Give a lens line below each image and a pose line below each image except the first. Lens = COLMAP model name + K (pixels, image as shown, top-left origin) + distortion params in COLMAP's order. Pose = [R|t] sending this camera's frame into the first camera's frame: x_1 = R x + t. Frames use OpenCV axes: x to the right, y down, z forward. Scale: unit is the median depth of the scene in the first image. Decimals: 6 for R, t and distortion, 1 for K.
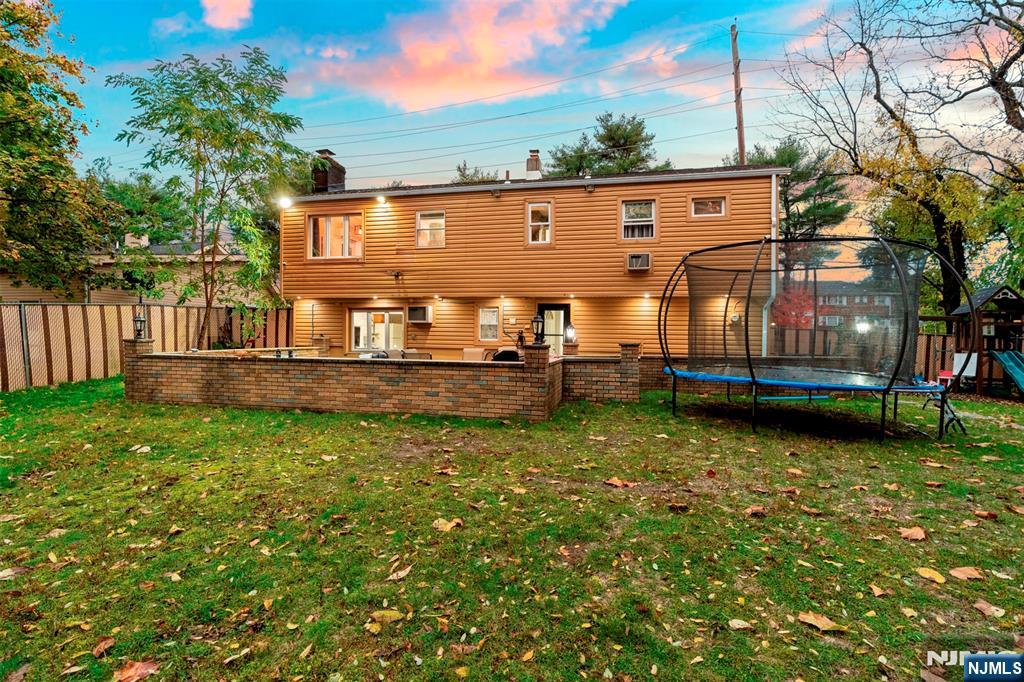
lens RADIAL K [[496.8, 0, 512.0], [0, 496.8, 341.0], [0, 0, 1]] dist [-0.005735, -0.000357]
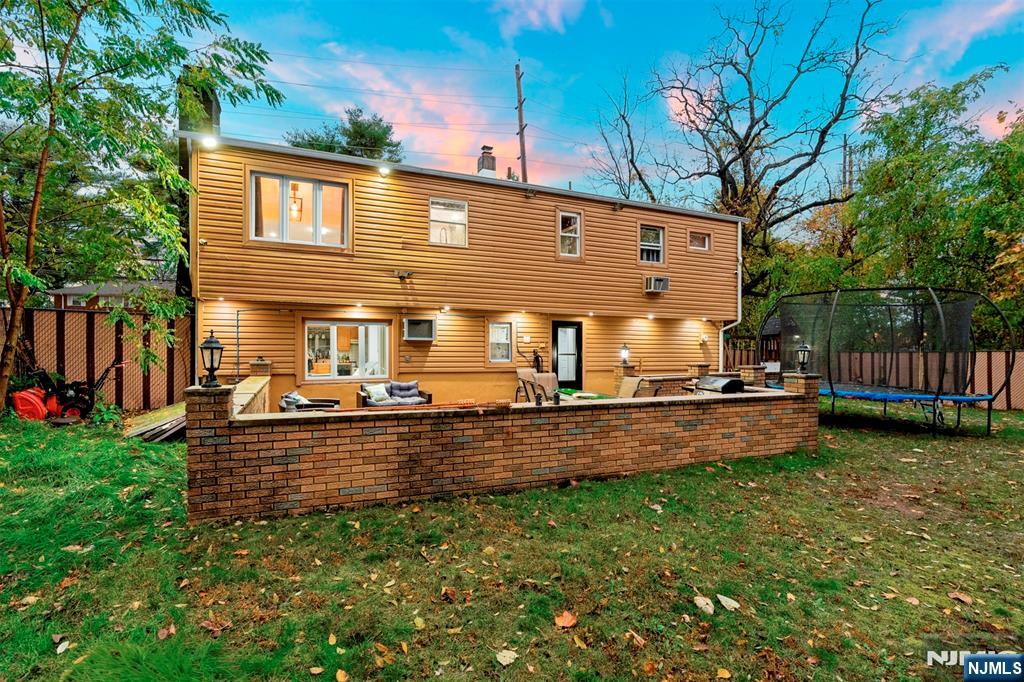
lens RADIAL K [[496.8, 0, 512.0], [0, 496.8, 341.0], [0, 0, 1]] dist [-0.005735, -0.000357]
pose [[0.797610, 0.000913, 0.603172, -0.611457], [0.005409, 0.999948, -0.008665, -0.032015], [-0.603149, 0.010174, 0.797564, 0.339047]]
